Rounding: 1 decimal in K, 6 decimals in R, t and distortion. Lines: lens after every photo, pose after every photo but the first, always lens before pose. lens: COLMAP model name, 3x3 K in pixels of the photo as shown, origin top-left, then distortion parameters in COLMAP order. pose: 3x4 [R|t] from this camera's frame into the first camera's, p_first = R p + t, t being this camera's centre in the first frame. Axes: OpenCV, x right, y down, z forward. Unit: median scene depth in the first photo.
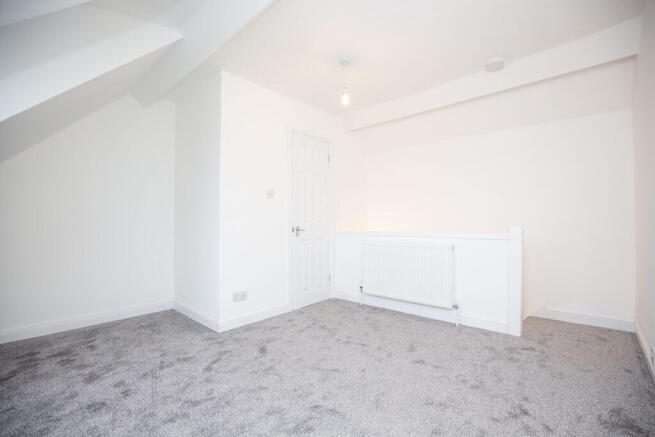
lens RADIAL K [[297.2, 0, 327.3], [0, 297.2, 221.7], [0, 0, 1]] dist [-0.019704, 0.000134]
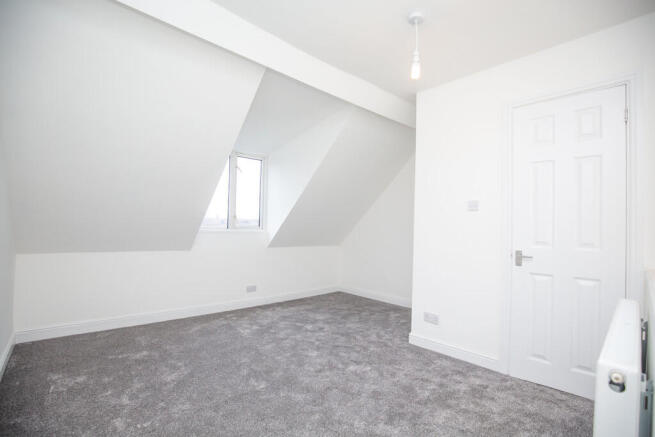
lens RADIAL K [[297.2, 0, 327.3], [0, 297.2, 221.7], [0, 0, 1]] dist [-0.019704, 0.000134]
pose [[-0.095549, -0.014873, -0.995314, 0.619674], [-0.007106, 0.999873, -0.014259, -0.037226], [0.995399, 0.005710, -0.095642, 0.689712]]
